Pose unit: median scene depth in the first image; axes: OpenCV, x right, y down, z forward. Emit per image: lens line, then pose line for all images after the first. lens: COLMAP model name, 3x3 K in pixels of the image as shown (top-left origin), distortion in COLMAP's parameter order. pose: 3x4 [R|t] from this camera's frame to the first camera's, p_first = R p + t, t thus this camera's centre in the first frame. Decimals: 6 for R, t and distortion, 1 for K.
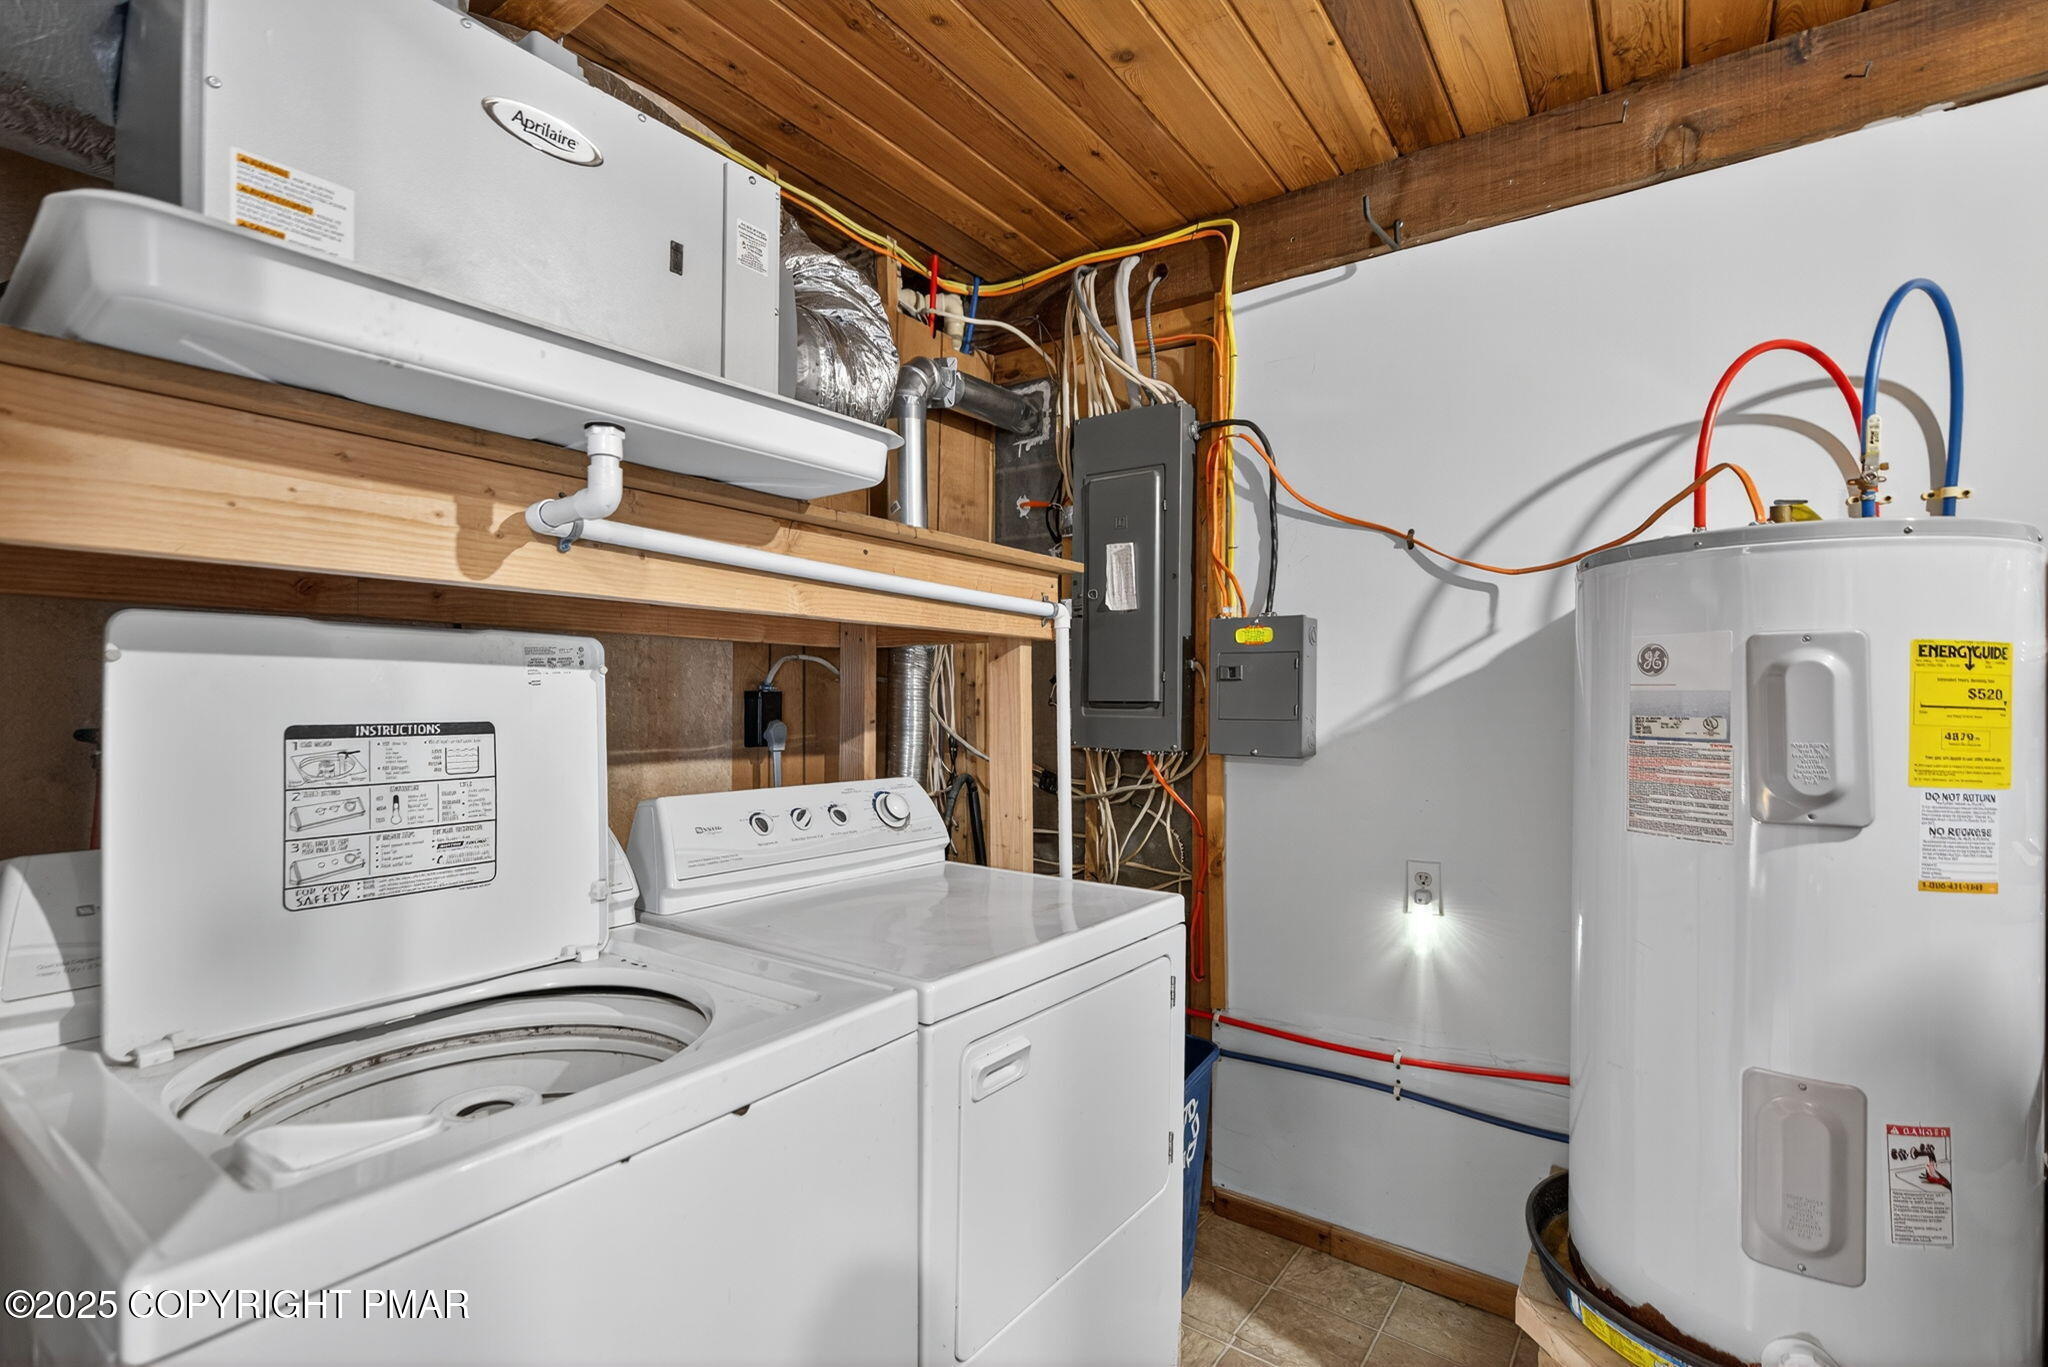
lens RADIAL K [[923.4, 0, 1019.3], [0, 923.4, 654.4], [0, 0, 1]] dist [0.000623, 0.000152]
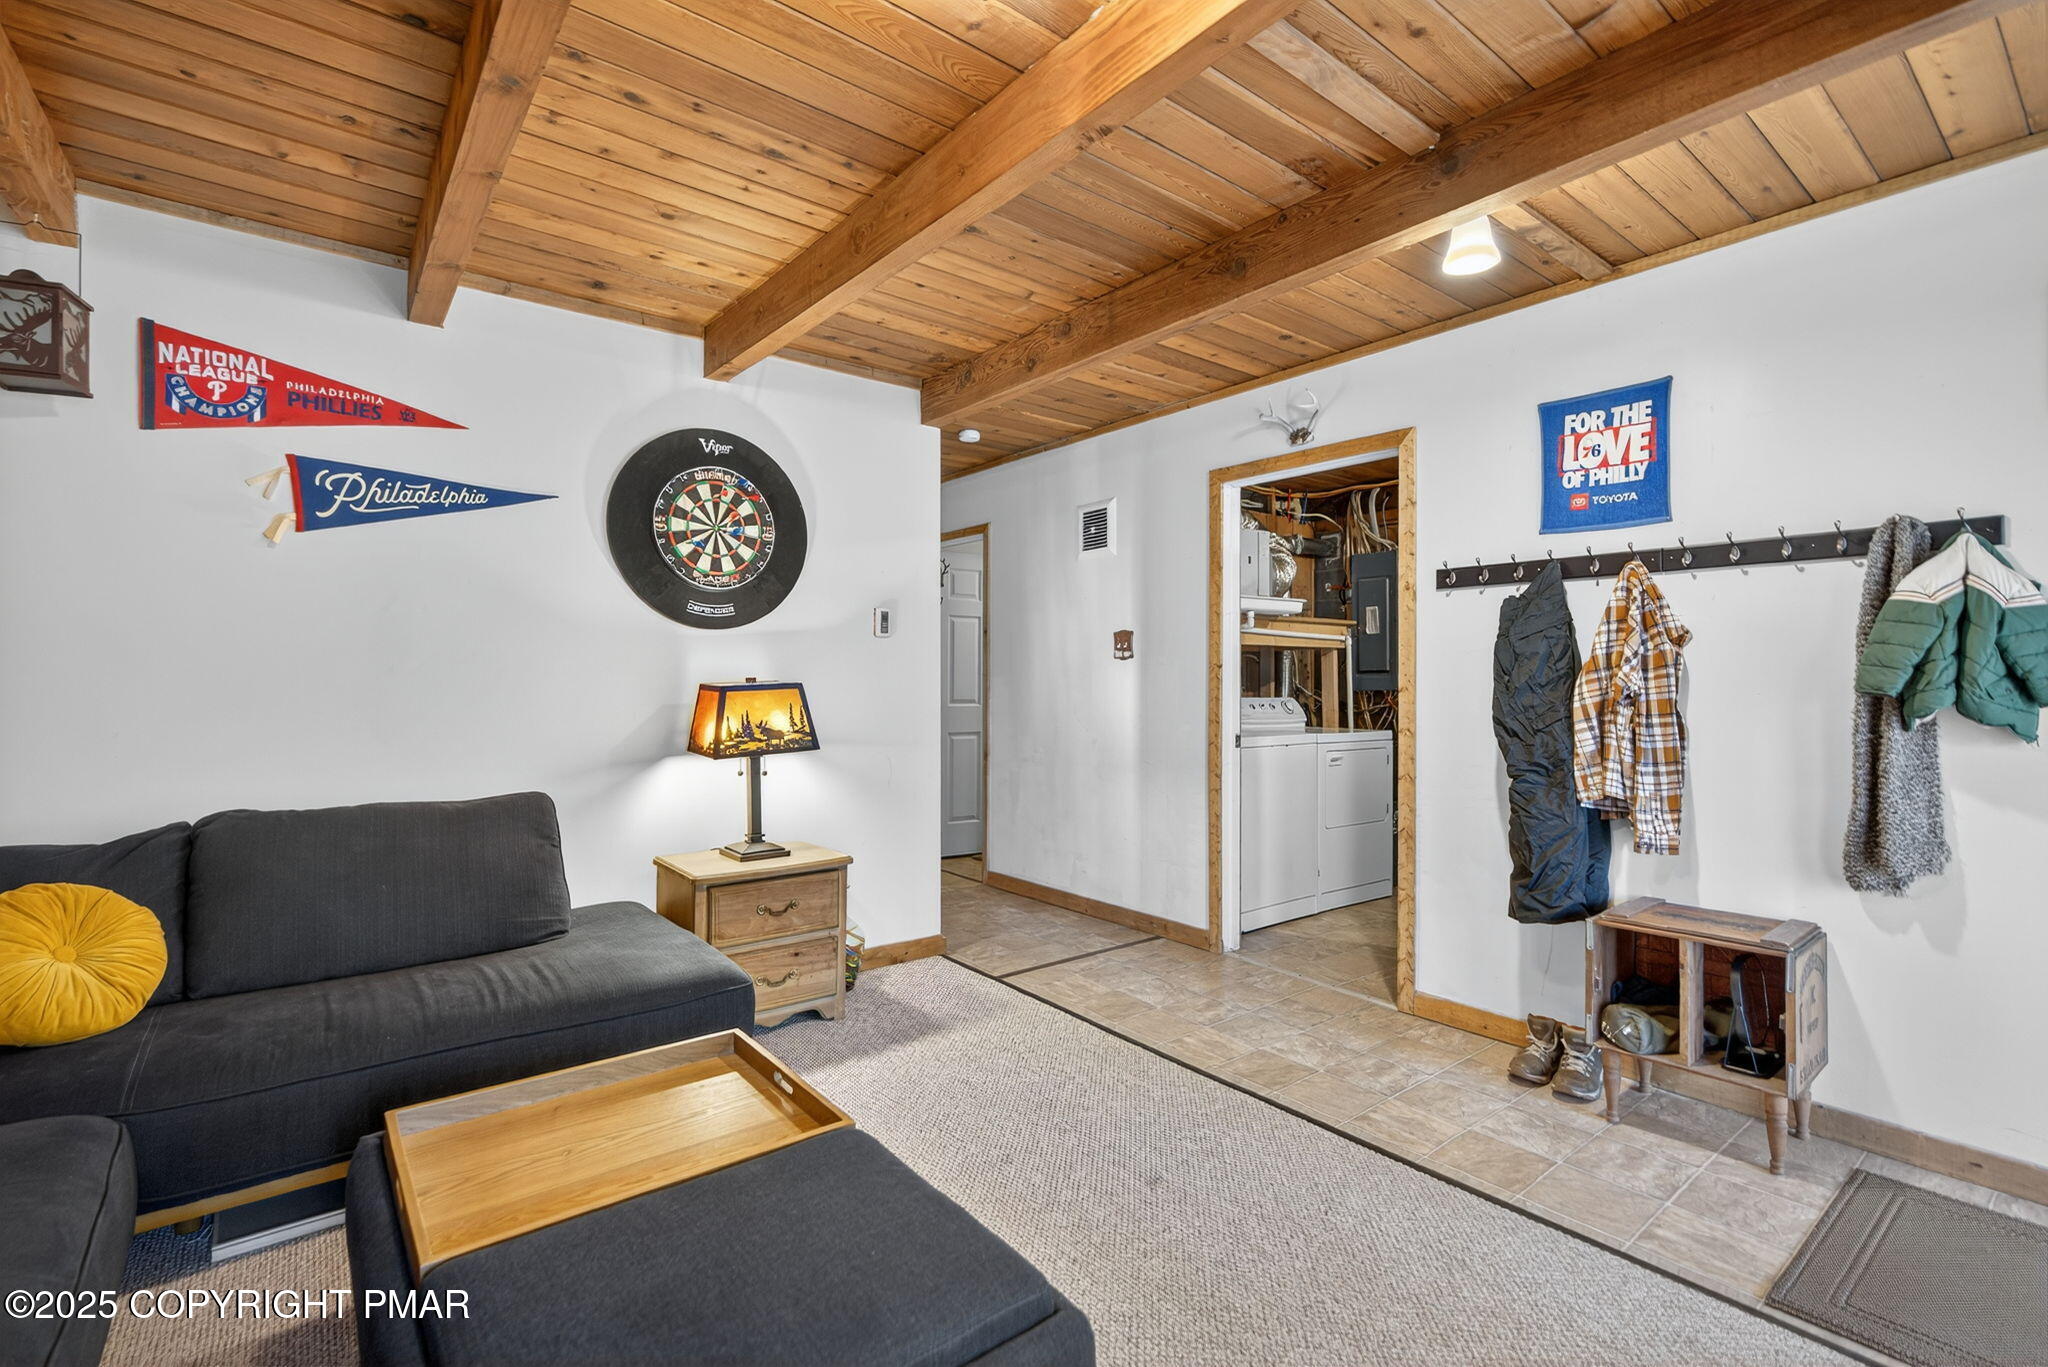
lens RADIAL K [[923.4, 0, 1019.3], [0, 923.4, 654.4], [0, 0, 1]] dist [0.000623, 0.000152]
pose [[0.959181, -0.011882, -0.282544, -0.096365], [0.014272, 0.999878, 0.006400, -0.023355], [0.282433, -0.010171, 0.959233, -1.585444]]
